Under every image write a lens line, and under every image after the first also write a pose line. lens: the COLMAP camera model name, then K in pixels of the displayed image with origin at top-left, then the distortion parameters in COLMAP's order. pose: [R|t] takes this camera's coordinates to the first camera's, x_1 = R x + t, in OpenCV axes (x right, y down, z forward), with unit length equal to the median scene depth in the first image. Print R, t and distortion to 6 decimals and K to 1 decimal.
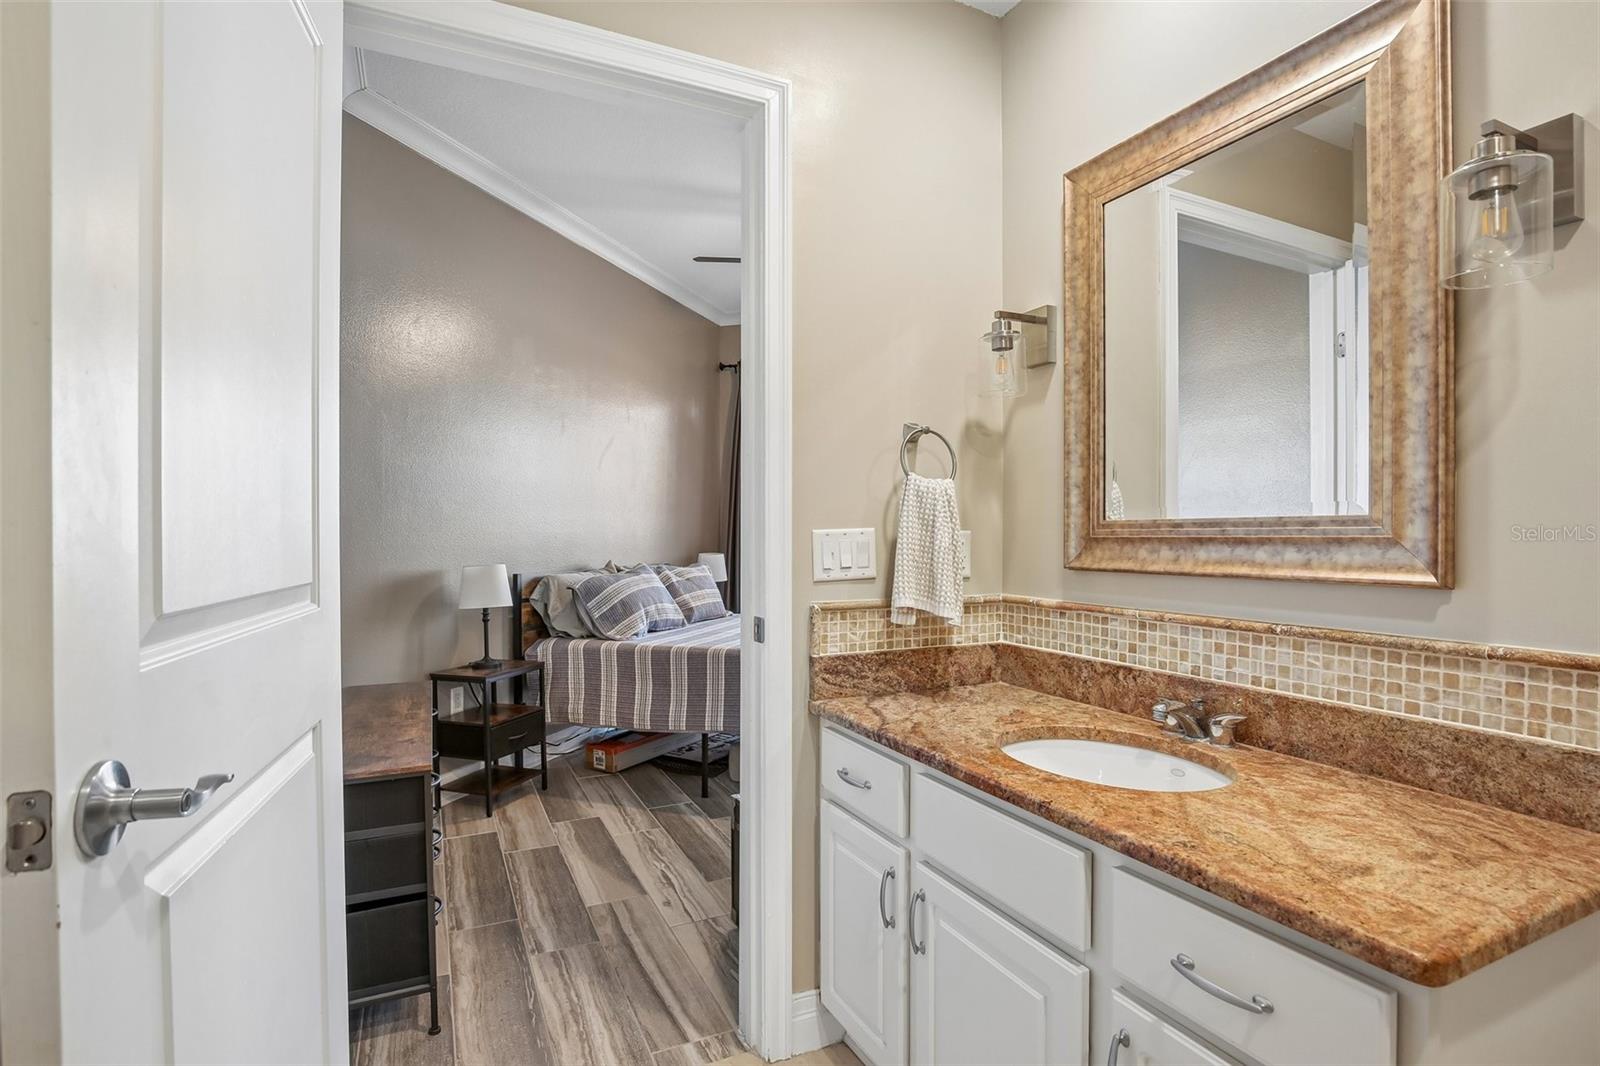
lens RADIAL K [[783.8, 0, 800.0], [0, 783.8, 533.0], [0, 0, 1]] dist [-0.001928, 0.000129]
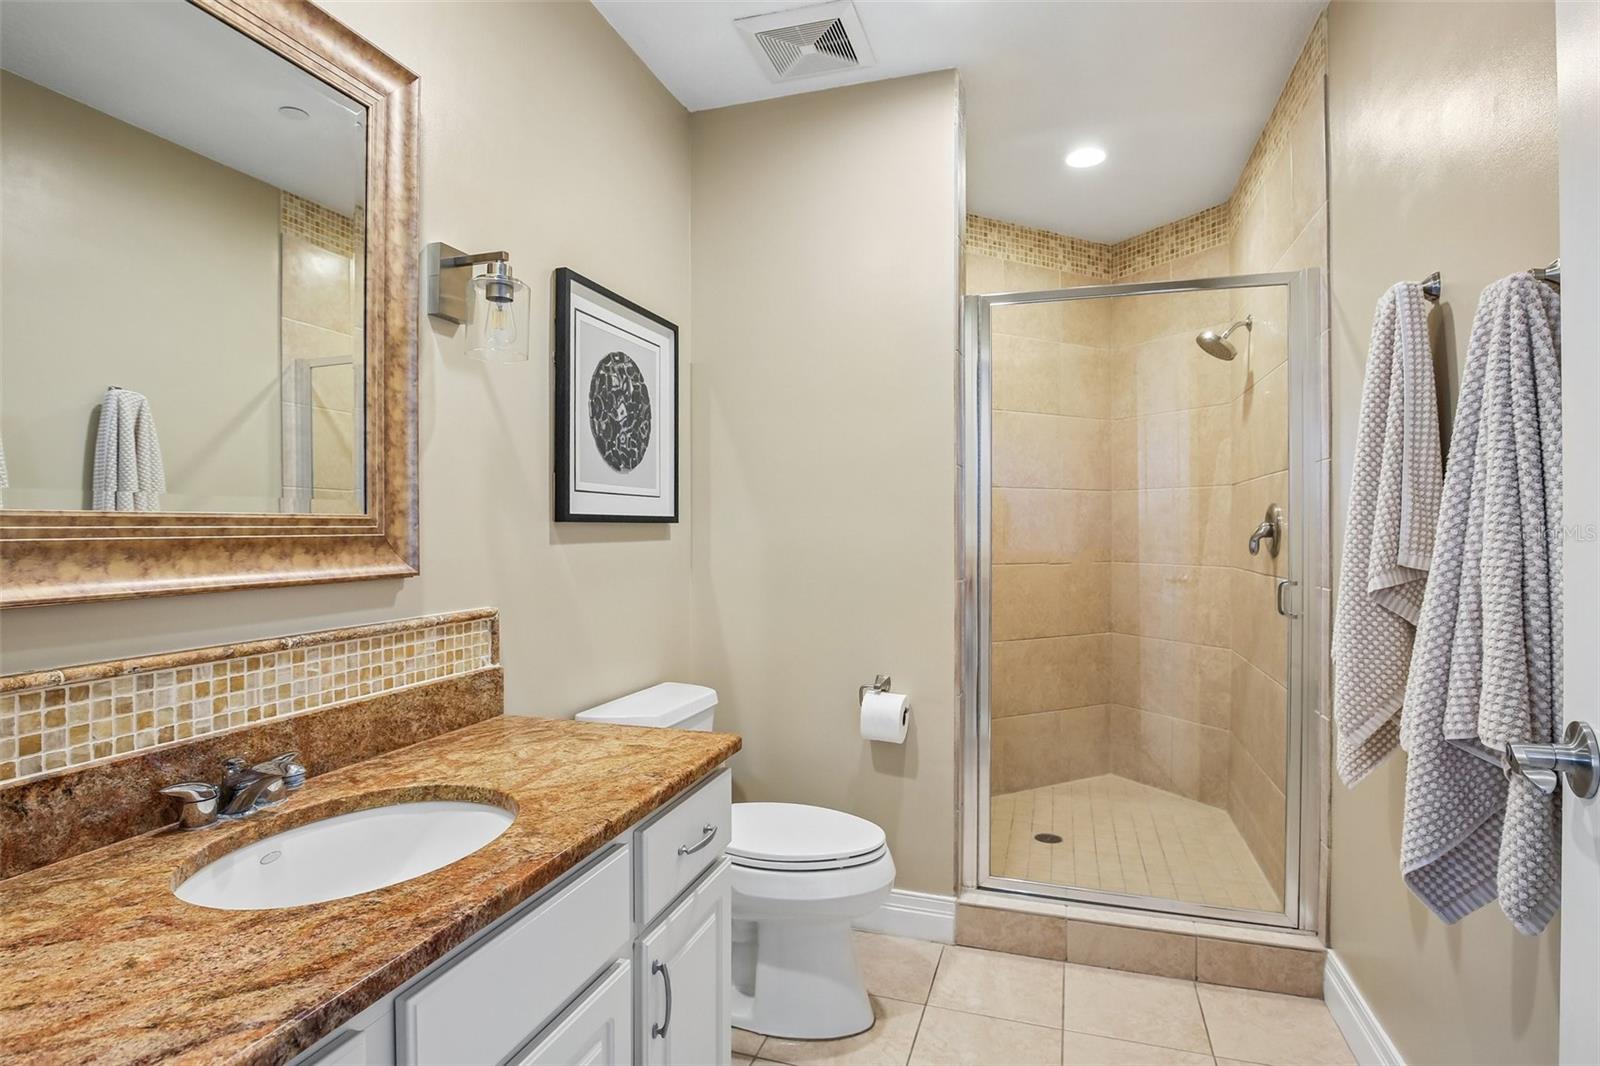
lens RADIAL K [[783.8, 0, 800.0], [0, 783.8, 533.0], [0, 0, 1]] dist [-0.001928, 0.000129]
pose [[-0.704192, -0.000302, 0.710010, -0.444105], [0.003356, 0.999987, 0.003755, -0.000377], [-0.710002, 0.005027, -0.704182, 1.324157]]
